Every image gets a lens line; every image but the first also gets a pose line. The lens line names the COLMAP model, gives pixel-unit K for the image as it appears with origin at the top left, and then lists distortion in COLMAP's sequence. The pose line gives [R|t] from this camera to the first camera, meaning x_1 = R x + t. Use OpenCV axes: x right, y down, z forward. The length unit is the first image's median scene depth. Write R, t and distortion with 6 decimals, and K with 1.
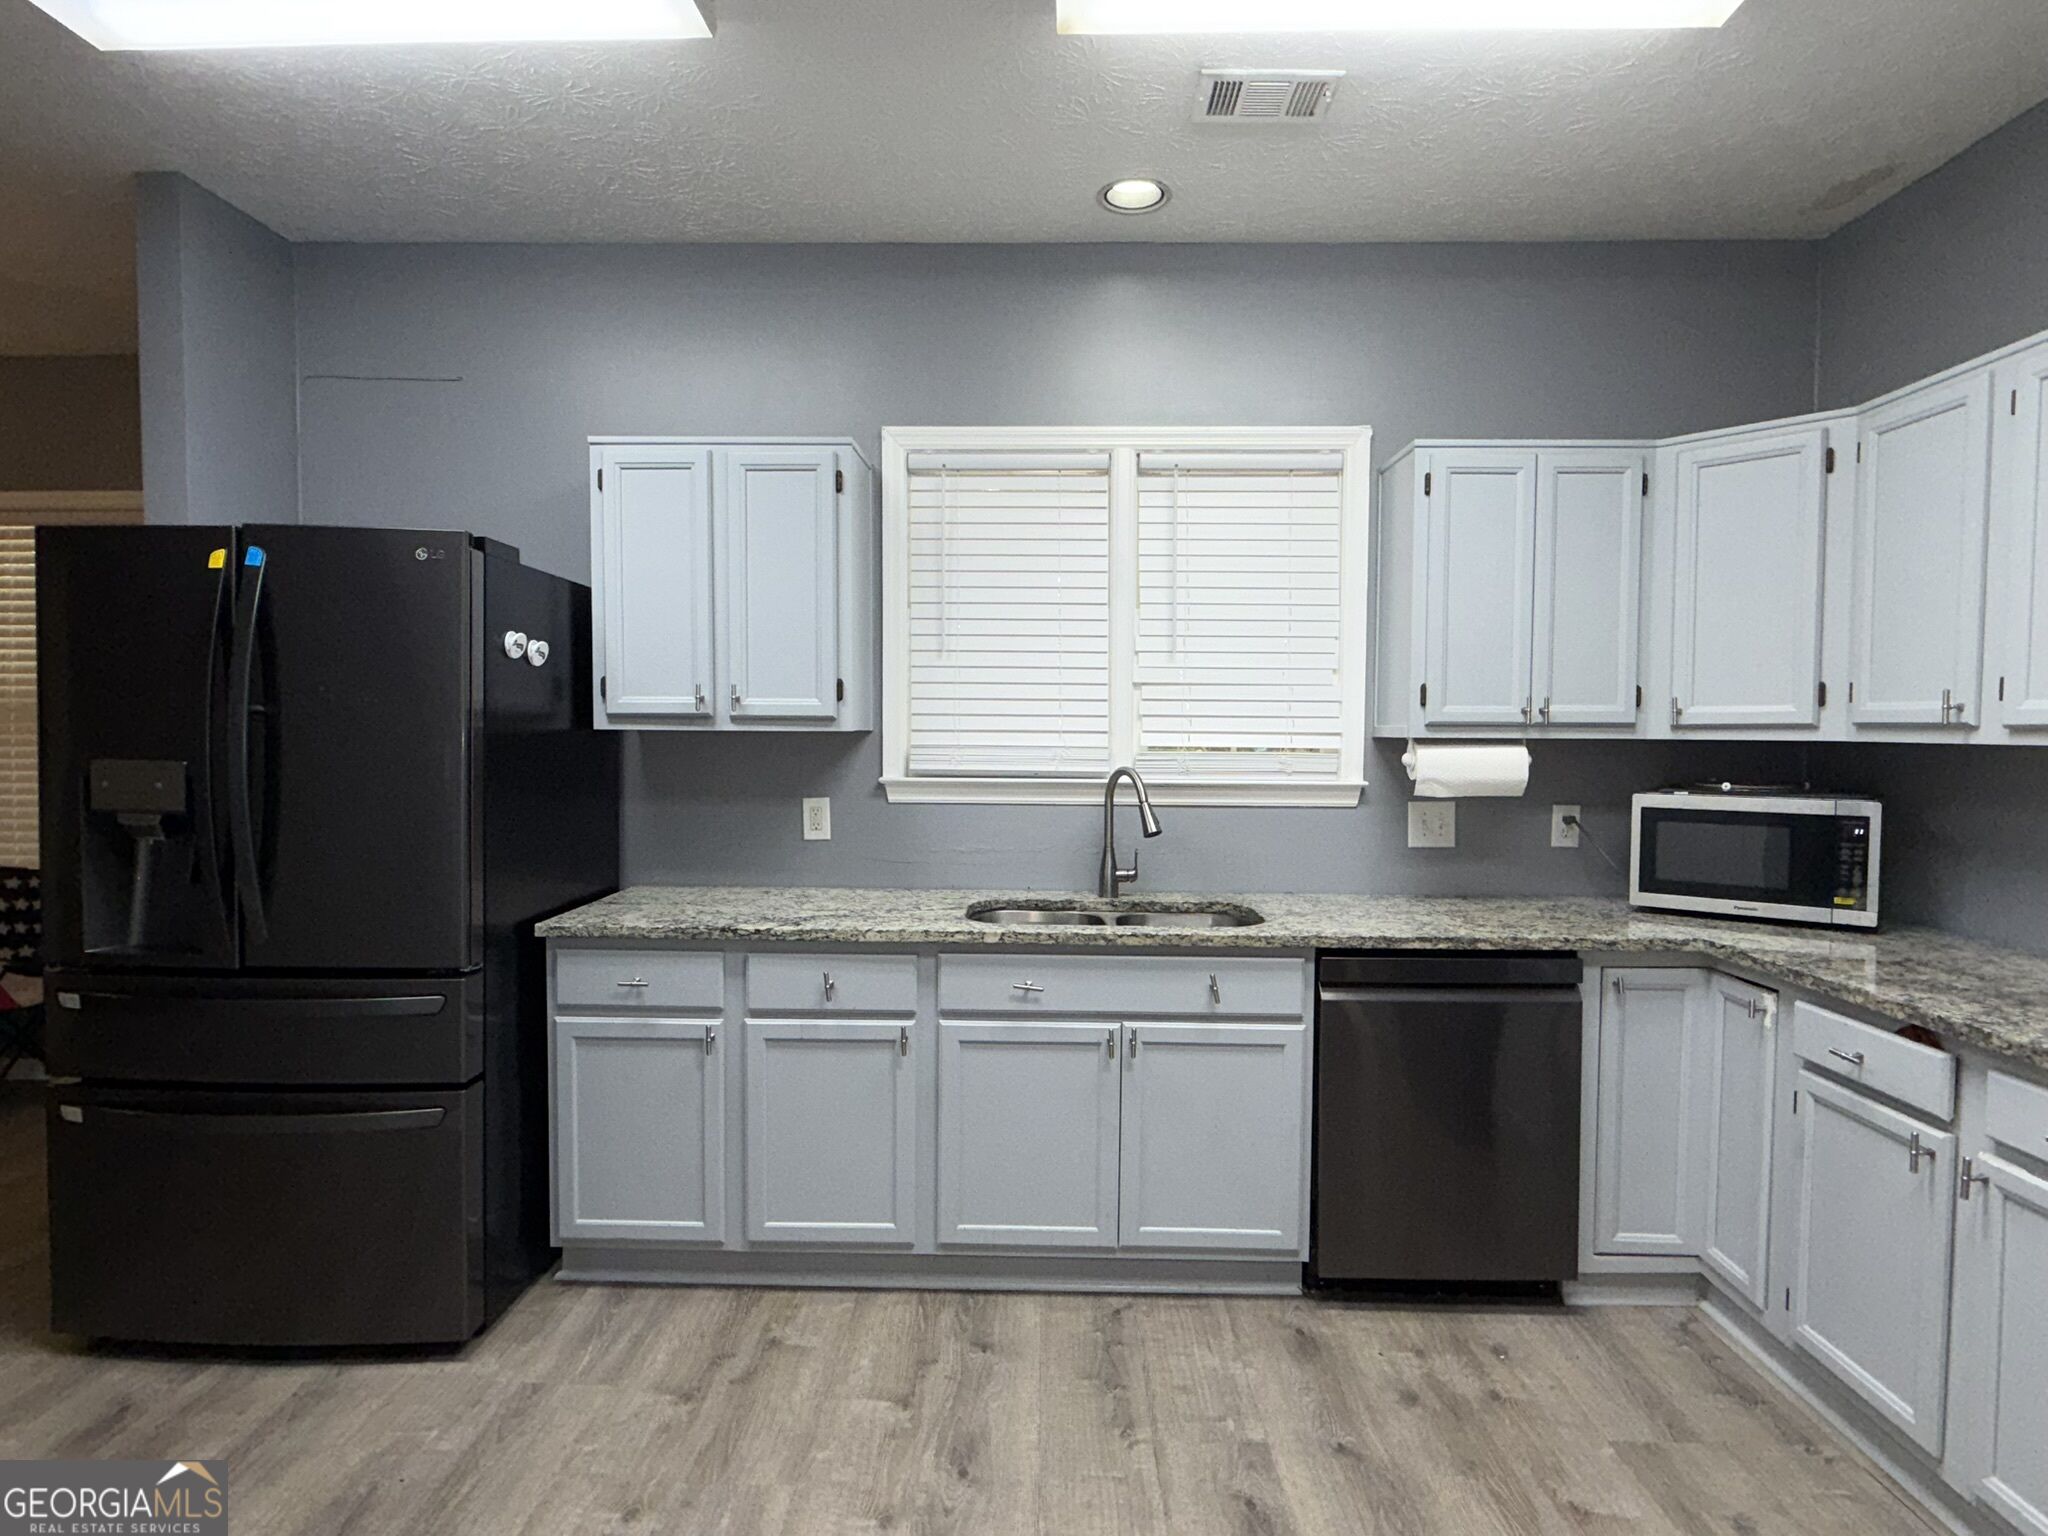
lens RADIAL K [[1113.9, 0, 1020.8], [0, 1113.9, 777.6], [0, 0, 1]] dist [0.000000, -0.000226]
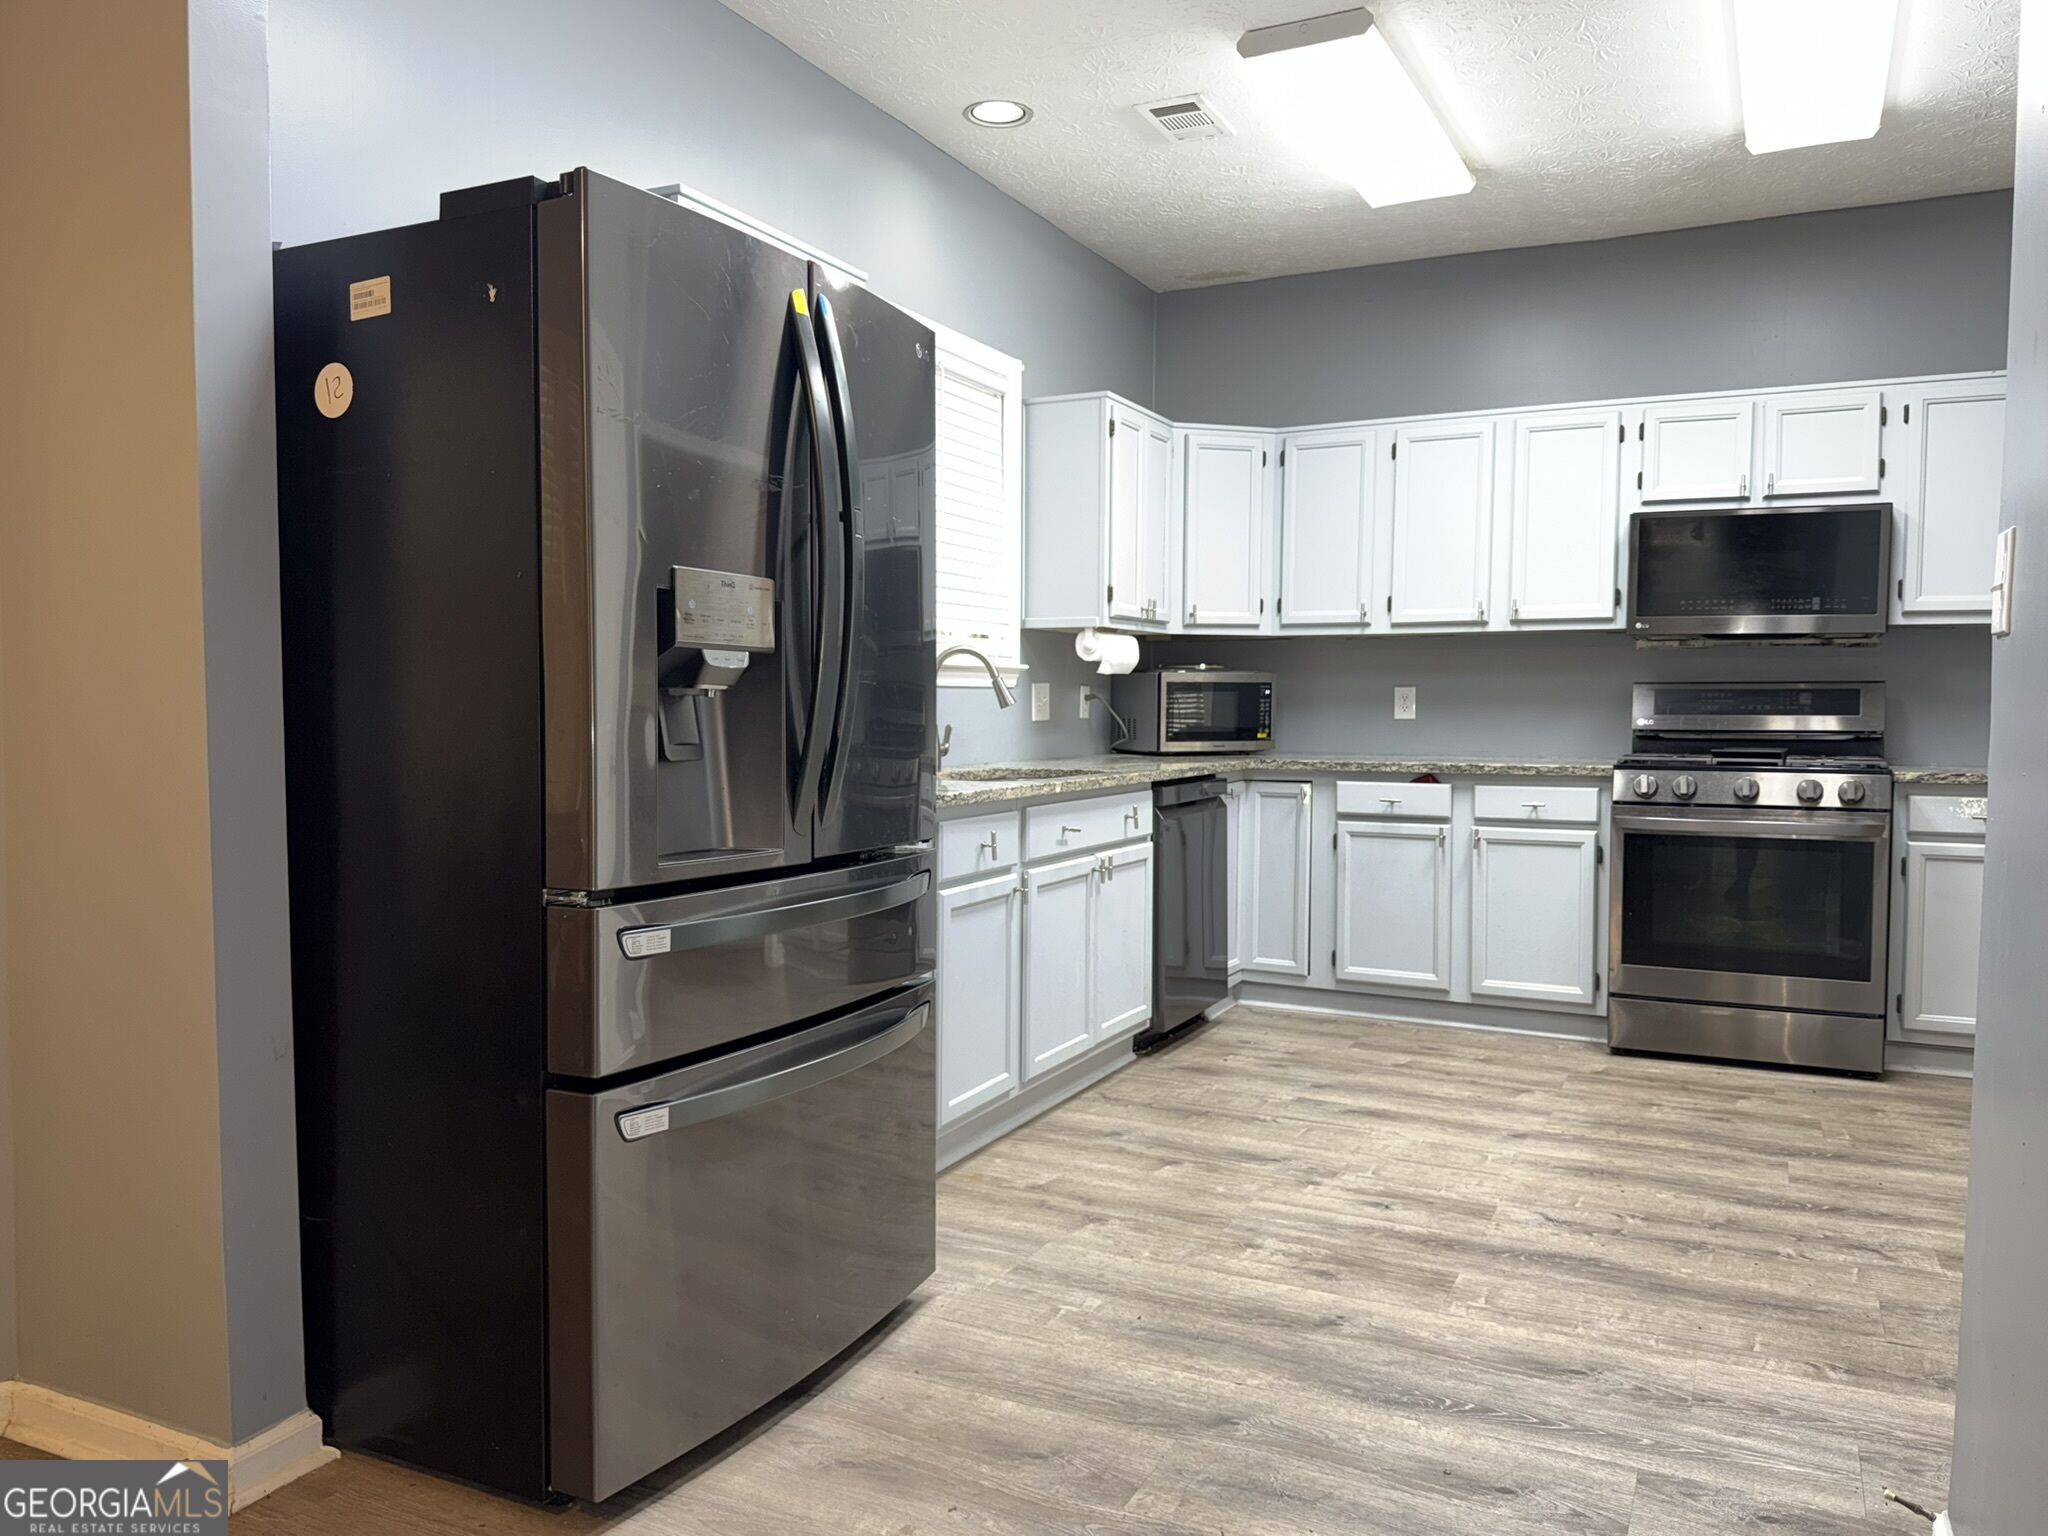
lens RADIAL K [[1493.8, 0, 1022.5], [0, 1493.8, 781.9], [0, 0, 1]] dist [0.093552, -0.151165]
pose [[0.422159, -0.055011, 0.904851, -1.372444], [0.038368, 0.998347, 0.042795, 0.071656], [-0.905709, 0.016651, 0.423572, 0.396702]]
